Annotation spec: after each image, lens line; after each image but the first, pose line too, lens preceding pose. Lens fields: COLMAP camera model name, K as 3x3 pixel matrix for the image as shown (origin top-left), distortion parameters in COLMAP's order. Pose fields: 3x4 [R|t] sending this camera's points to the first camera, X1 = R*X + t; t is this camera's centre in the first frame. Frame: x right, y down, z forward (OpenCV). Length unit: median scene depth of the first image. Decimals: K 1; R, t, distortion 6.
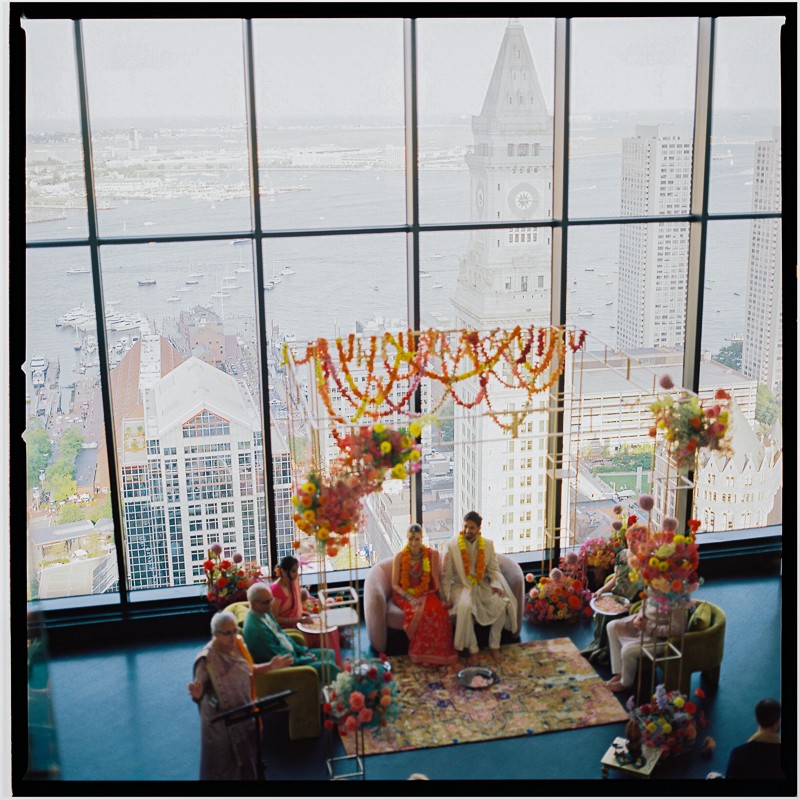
lens RADIAL K [[1135.6, 0, 399.7], [0, 1135.6, 400.5], [0, 0, 1]] dist [-0.077089, 0.000000]
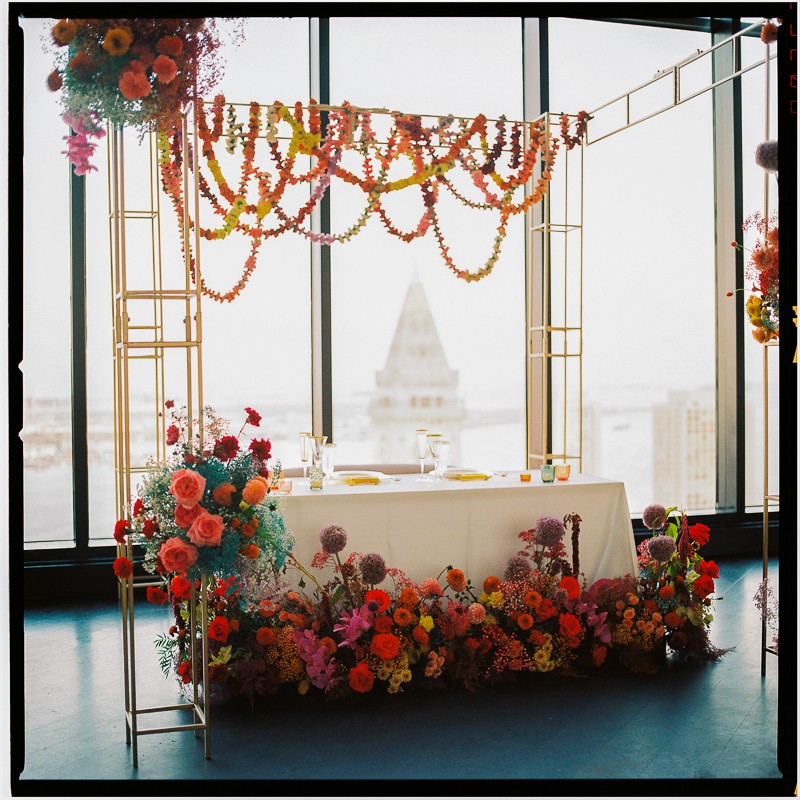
lens RADIAL K [[1135.6, 0, 400.8], [0, 1135.6, 403.1], [0, 0, 1]] dist [-0.077089, 0.000000]
pose [[0.996234, 0.004558, 0.086583, 0.003828], [0.016212, 0.971213, -0.237662, 0.248109], [-0.085174, 0.238170, 0.967481, 0.423226]]
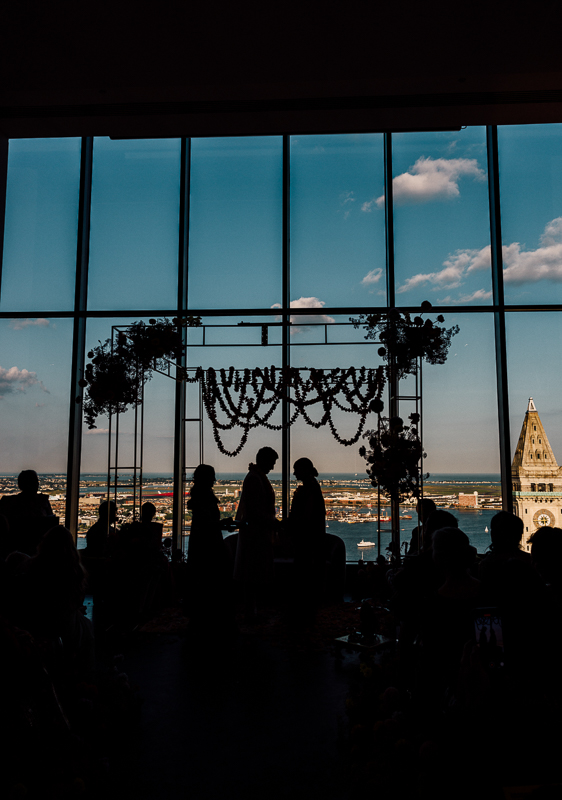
lens RADIAL K [[678.7, 0, 276.8], [0, 678.7, 372.7], [0, 0, 1]] dist [0.000697, 0.000017]
pose [[0.961650, -0.020564, -0.273509, 0.244399], [-0.088053, 0.921256, -0.378858, 0.265596], [0.259763, 0.388412, 0.884115, 0.245513]]
